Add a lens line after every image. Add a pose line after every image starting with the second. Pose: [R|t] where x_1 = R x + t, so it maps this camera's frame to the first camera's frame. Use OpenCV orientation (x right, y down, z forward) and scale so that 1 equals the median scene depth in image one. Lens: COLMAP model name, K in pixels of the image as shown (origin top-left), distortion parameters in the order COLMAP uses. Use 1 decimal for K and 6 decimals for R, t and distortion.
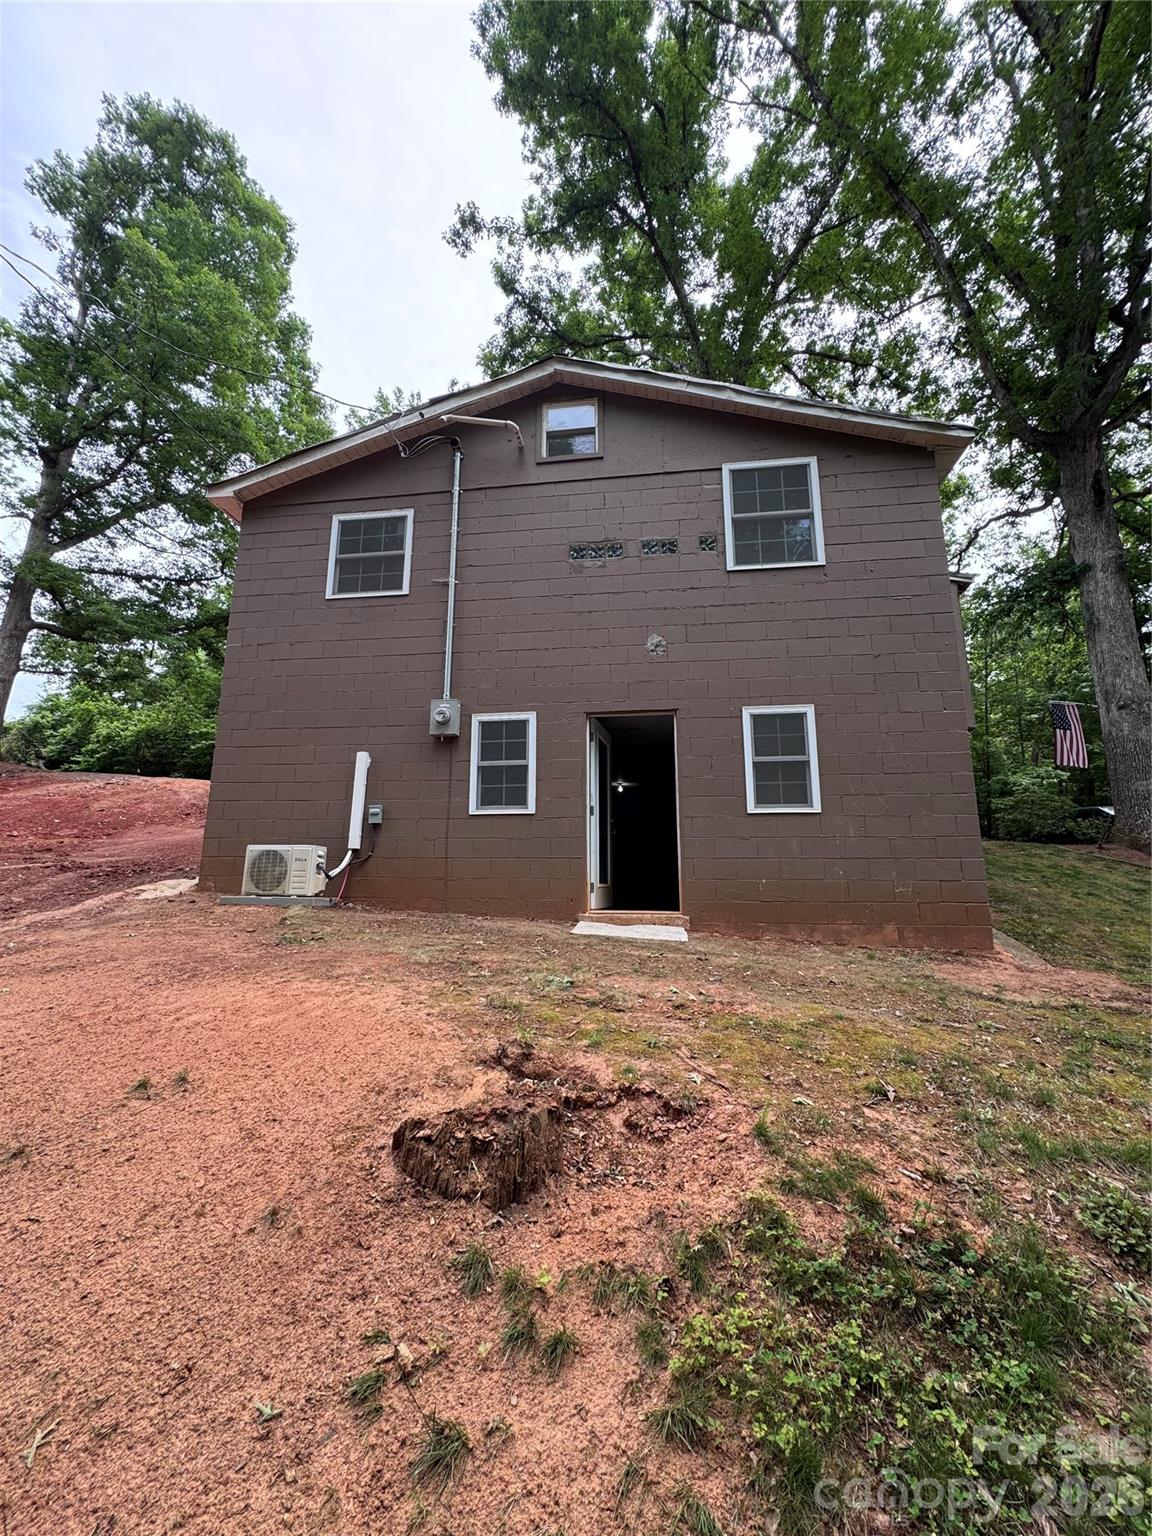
lens RADIAL K [[609.5, 0, 576.0], [0, 609.5, 768.0], [0, 0, 1]] dist [-0.003452, -0.000119]
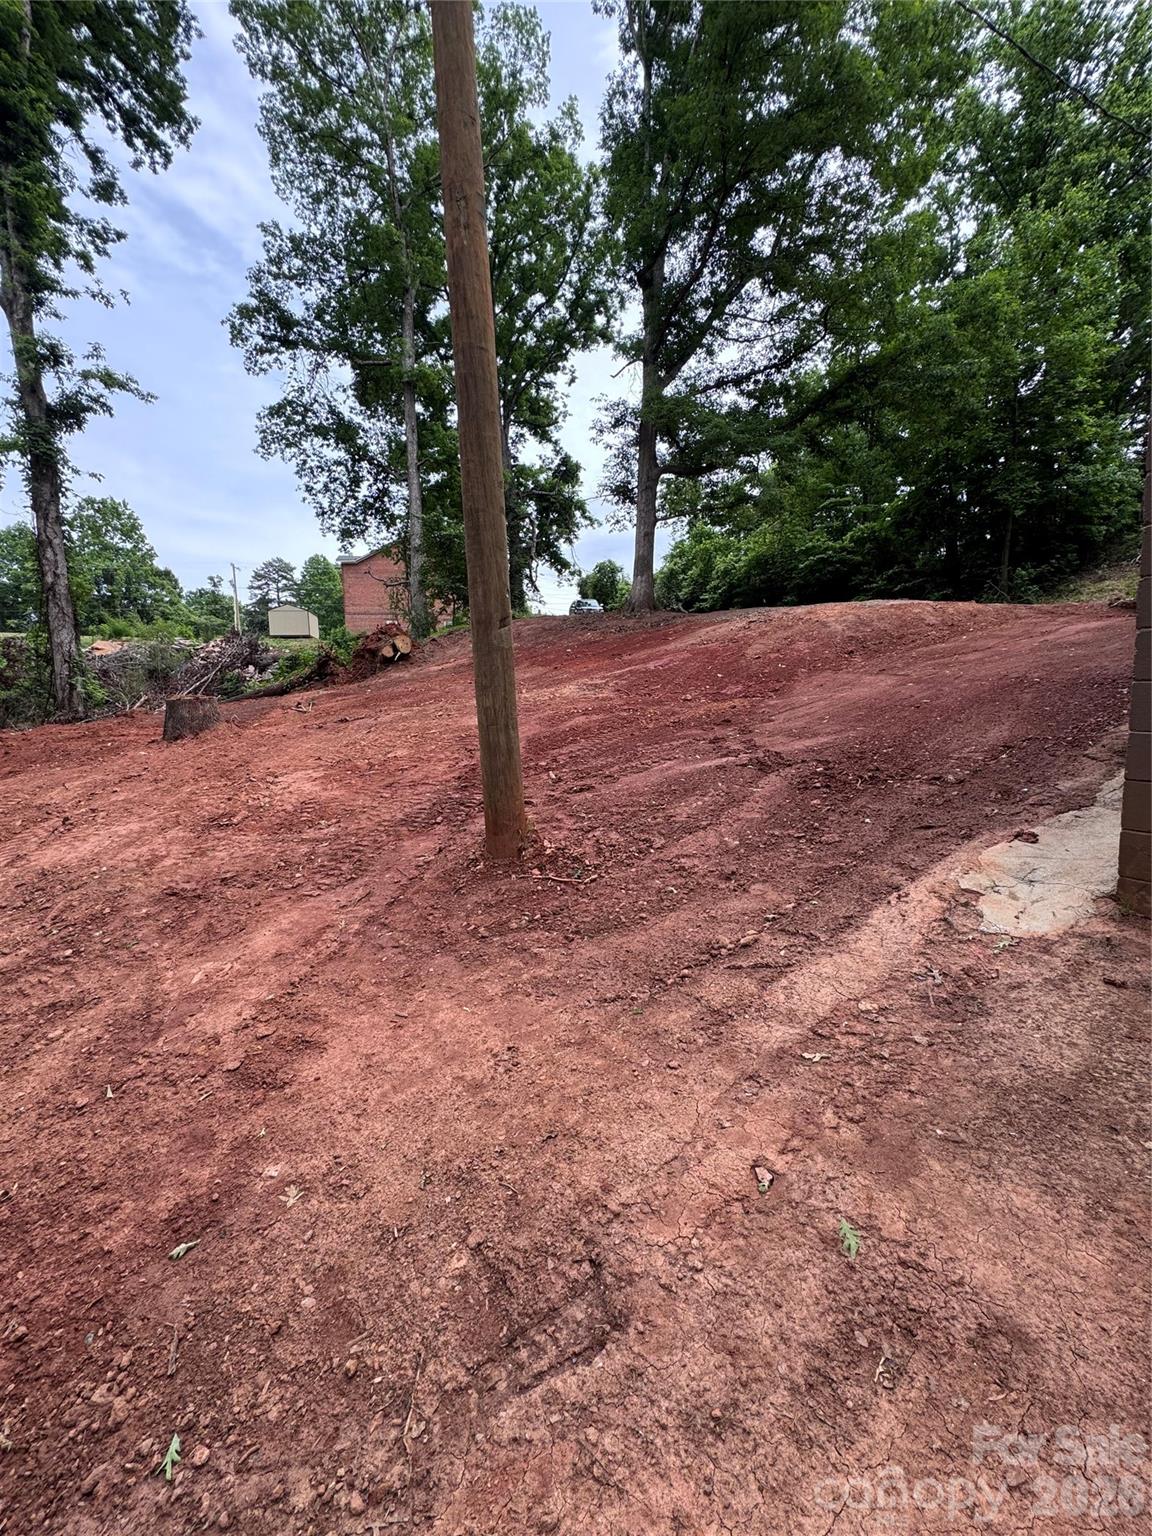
lens RADIAL K [[609.5, 0, 576.0], [0, 609.5, 768.0], [0, 0, 1]] dist [-0.003452, -0.000119]
pose [[0.627238, 0.065587, -0.776061, -0.133651], [0.176850, 0.958424, 0.223936, -0.009628], [0.758483, -0.277708, 0.589561, 0.129868]]
